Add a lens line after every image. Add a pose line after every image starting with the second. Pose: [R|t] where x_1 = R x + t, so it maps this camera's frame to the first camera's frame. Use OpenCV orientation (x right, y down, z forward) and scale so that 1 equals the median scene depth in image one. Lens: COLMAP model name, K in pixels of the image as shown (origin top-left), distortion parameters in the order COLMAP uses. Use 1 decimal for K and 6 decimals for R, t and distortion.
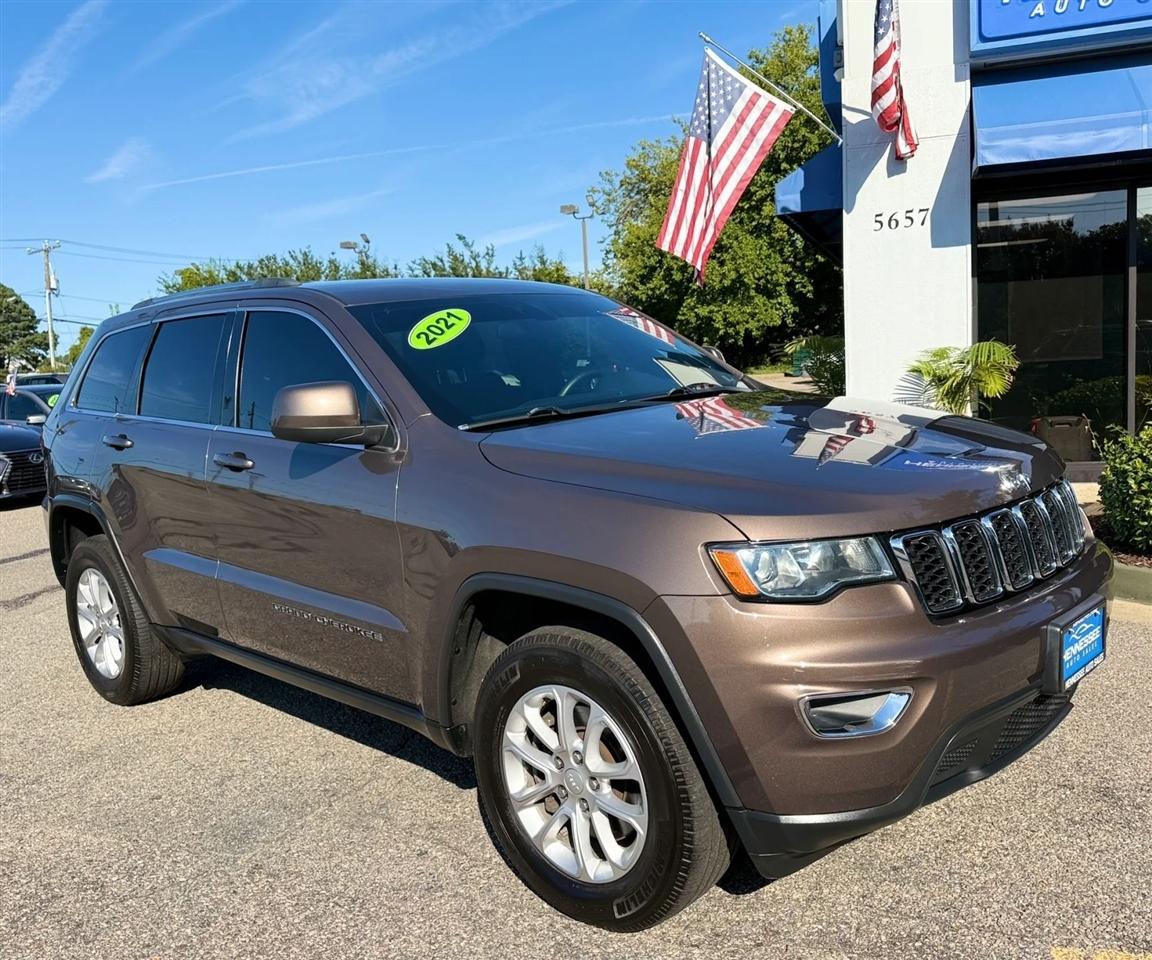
lens RADIAL K [[1045.0, 0, 580.6], [0, 1045.0, 487.2], [0, 0, 1]] dist [0.054481, -0.084955]
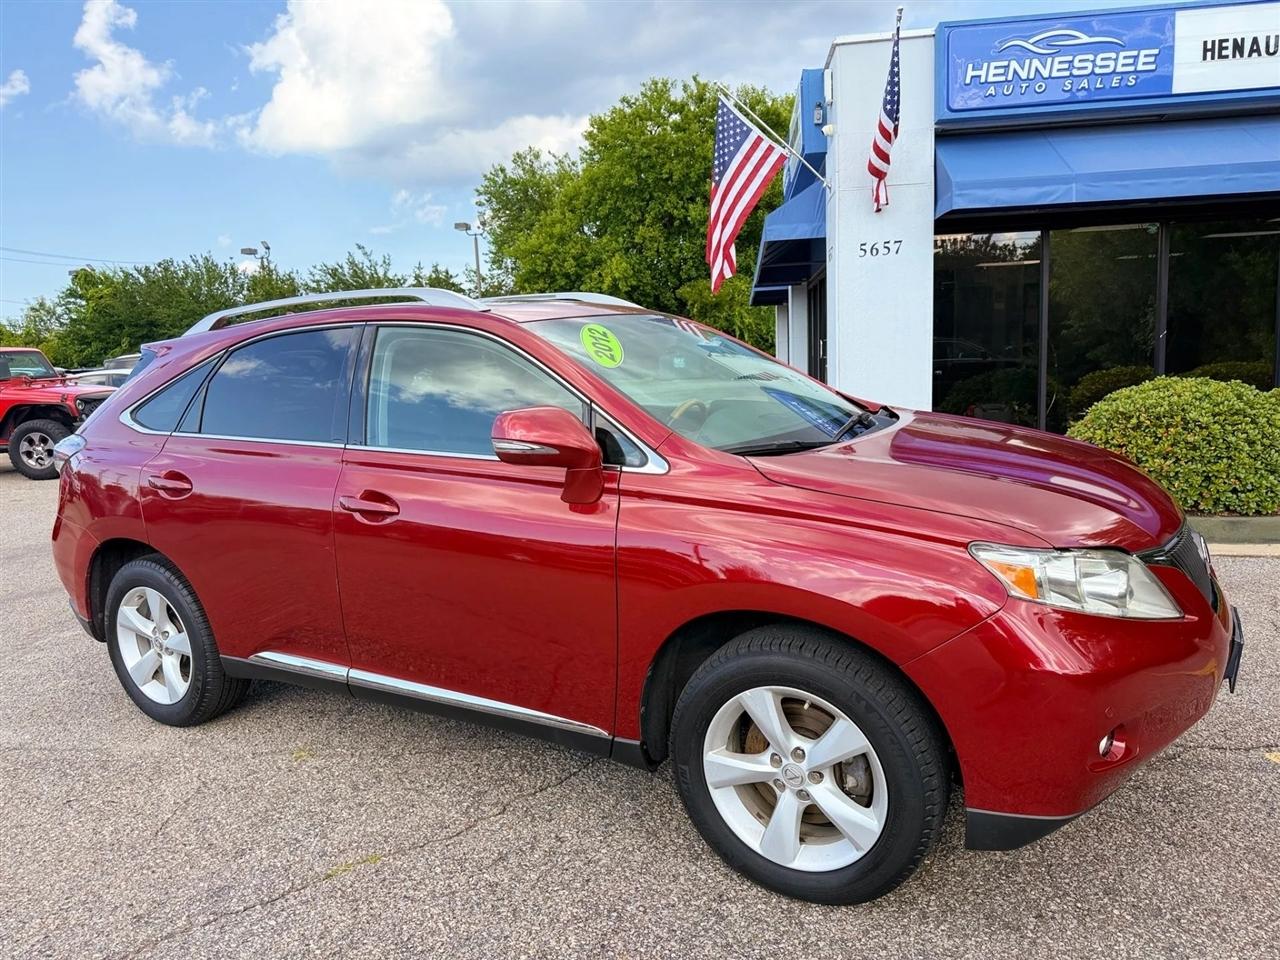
lens RADIAL K [[917.8, 0, 640.0], [0, 917.8, 480.0], [0, 0, 1]] dist [-0.002242, 0.001702]
pose [[0.977411, -0.017236, 0.210644, -0.249085], [0.015669, 0.999836, 0.009104, 0.011612], [-0.210766, -0.005598, 0.977520, -0.018359]]
